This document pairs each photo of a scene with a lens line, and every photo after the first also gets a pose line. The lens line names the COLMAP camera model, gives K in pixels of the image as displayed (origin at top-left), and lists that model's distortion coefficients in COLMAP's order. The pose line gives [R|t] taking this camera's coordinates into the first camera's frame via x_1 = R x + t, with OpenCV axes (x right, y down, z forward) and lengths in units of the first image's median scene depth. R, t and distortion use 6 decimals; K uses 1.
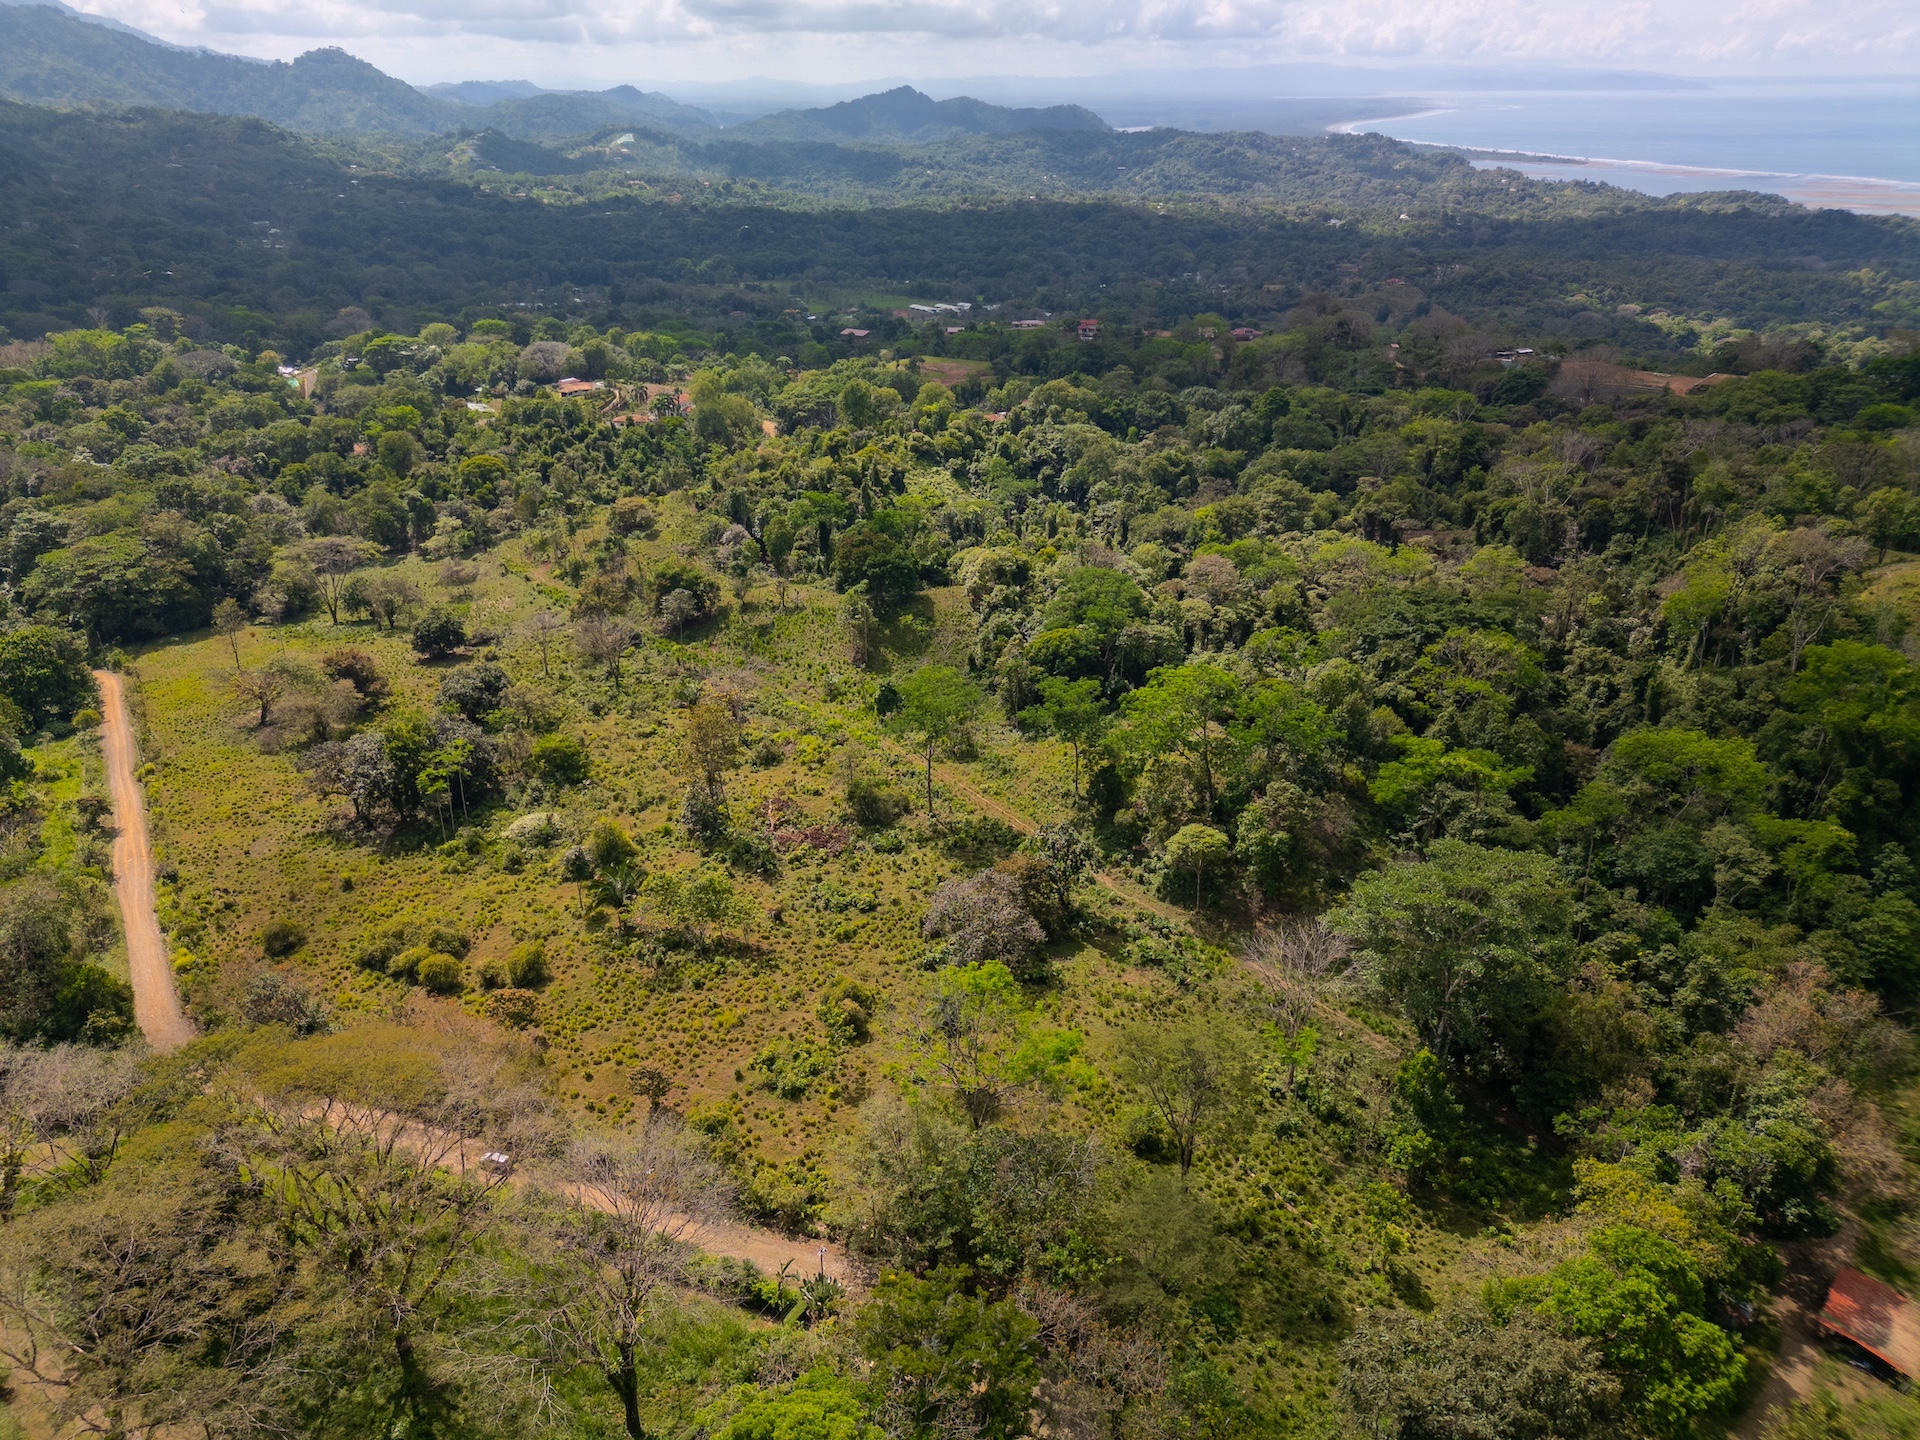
lens RADIAL K [[1354.0, 0, 960.0], [0, 1354.0, 720.0], [0, 0, 1]] dist [0.072039, -0.068294]
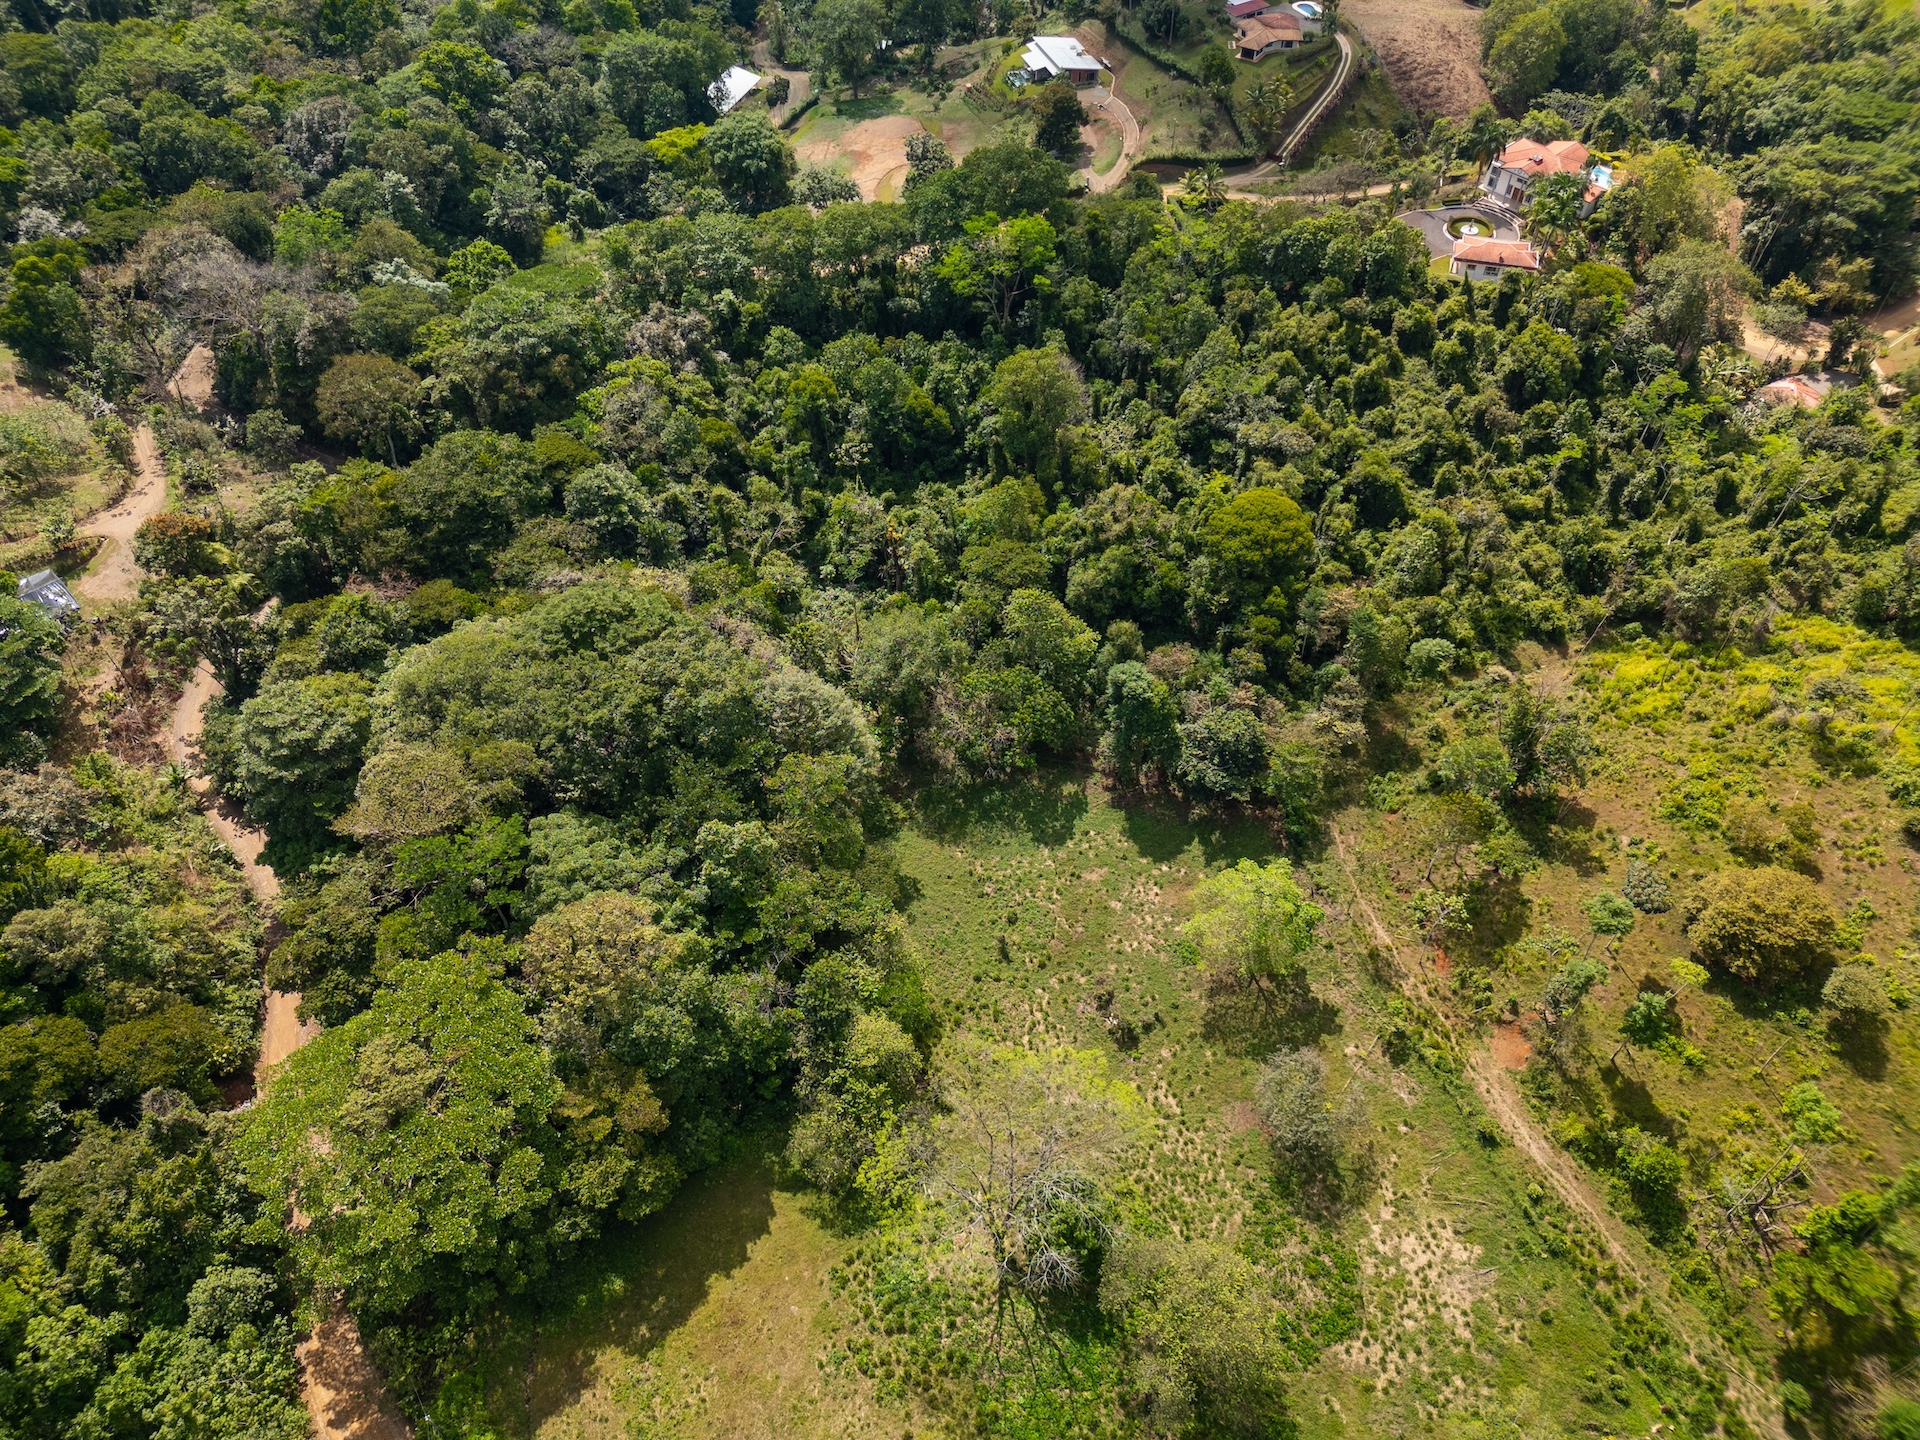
lens RADIAL K [[1354.9, 0, 955.1], [0, 1354.9, 725.2], [0, 0, 1]] dist [0.073137, -0.080105]
pose [[0.966213, 0.191467, -0.172551, -0.057475], [-0.105833, 0.905135, 0.411740, -0.046803], [0.235016, -0.379567, 0.894816, 0.096076]]
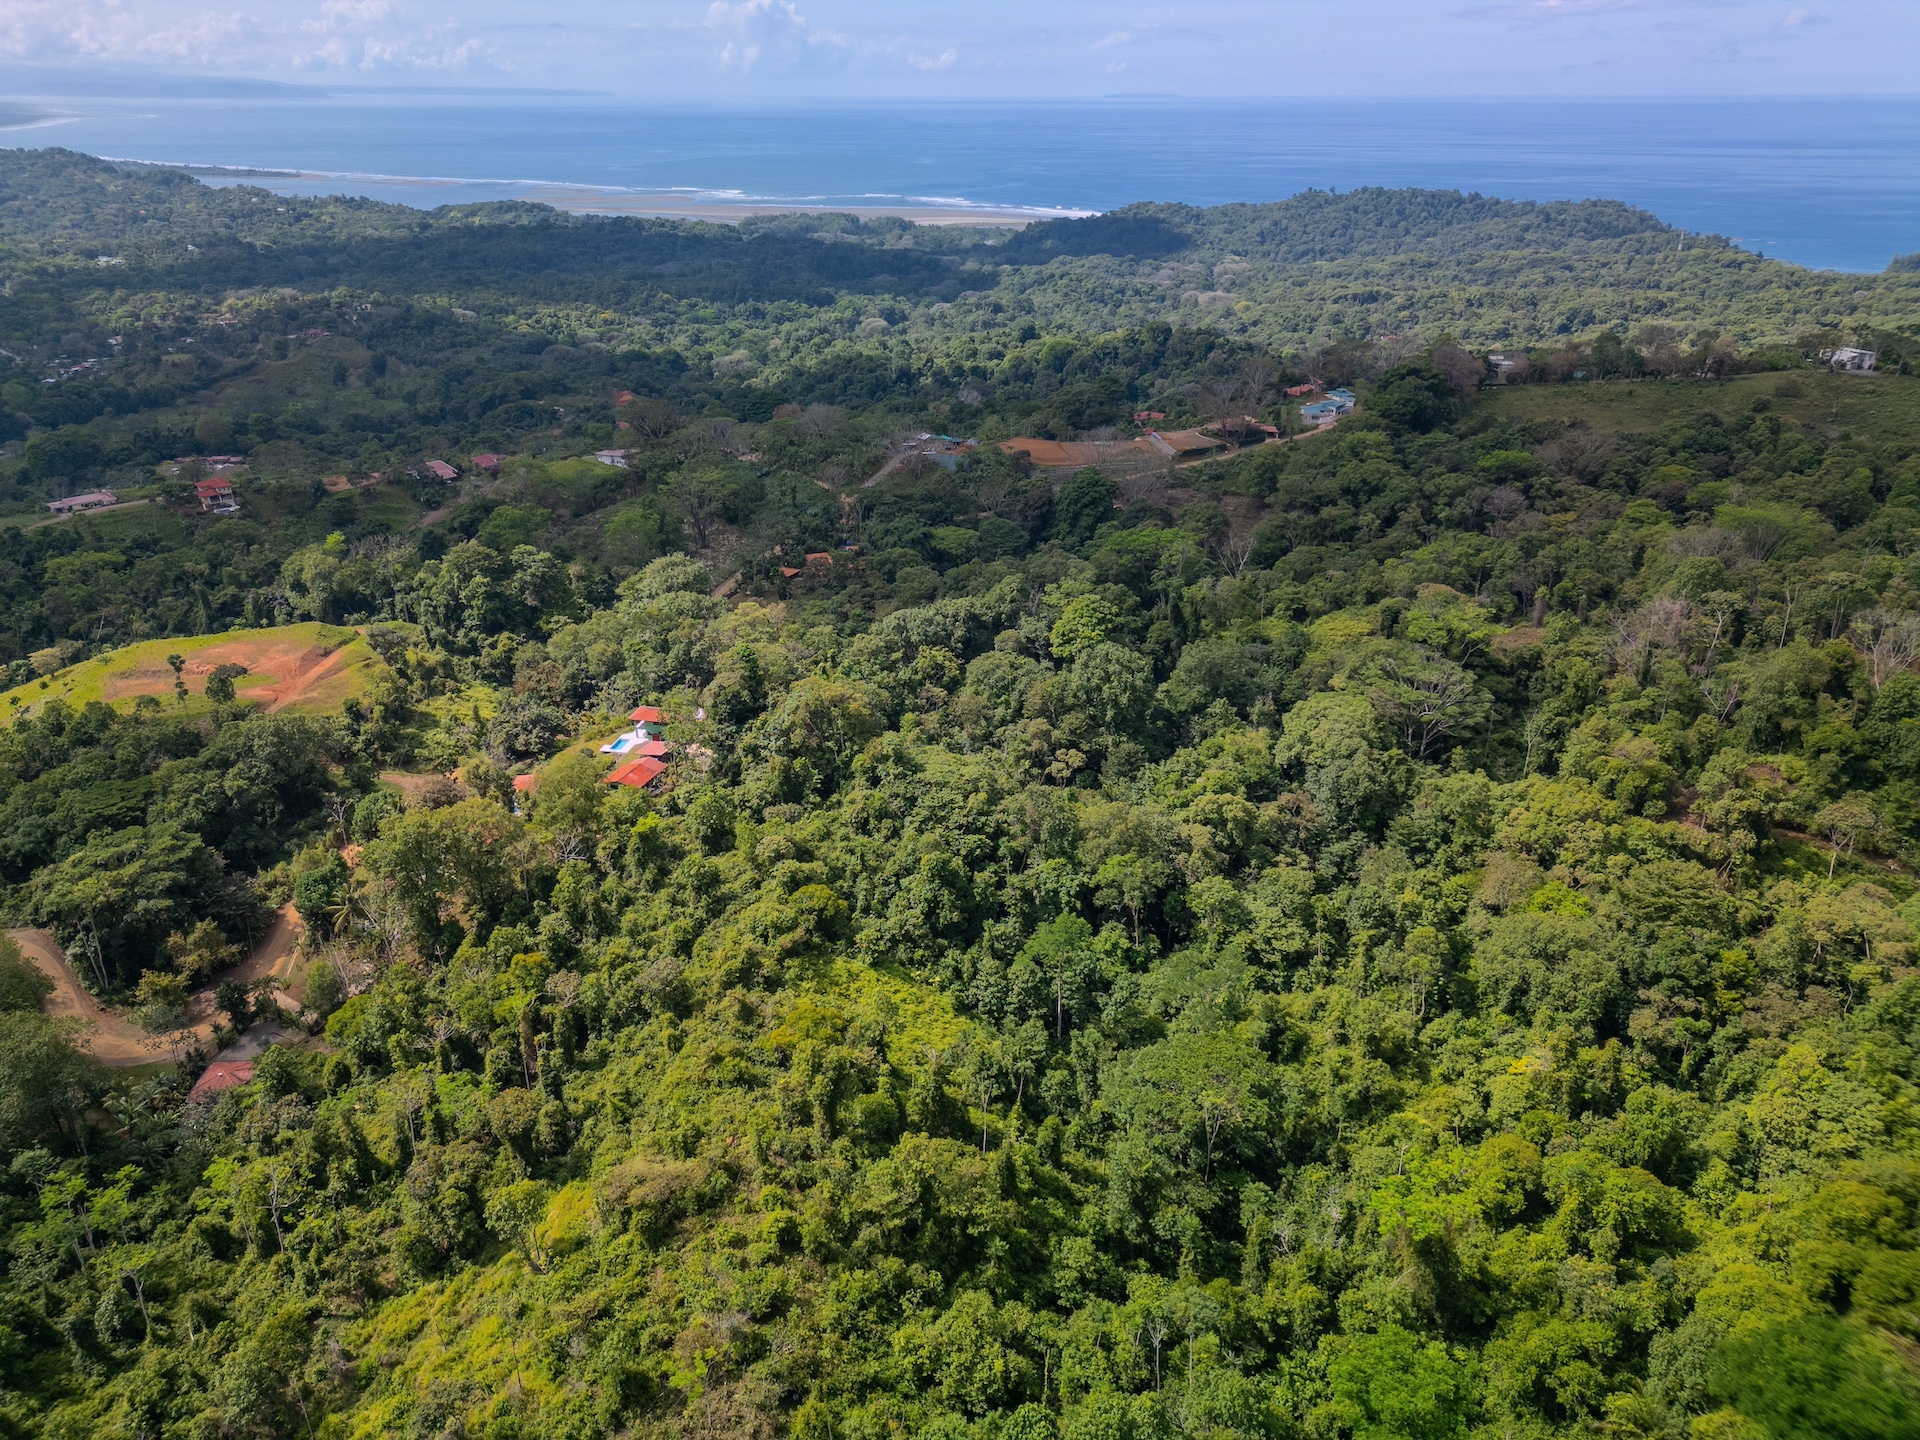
lens RADIAL K [[1354.0, 0, 960.0], [0, 1354.0, 720.0], [0, 0, 1]] dist [0.072039, -0.068294]
pose [[0.651331, -0.315259, 0.690203, -0.046131], [0.318037, 0.939275, 0.128900, -0.051461], [-0.688927, 0.135553, 0.712043, 0.106241]]
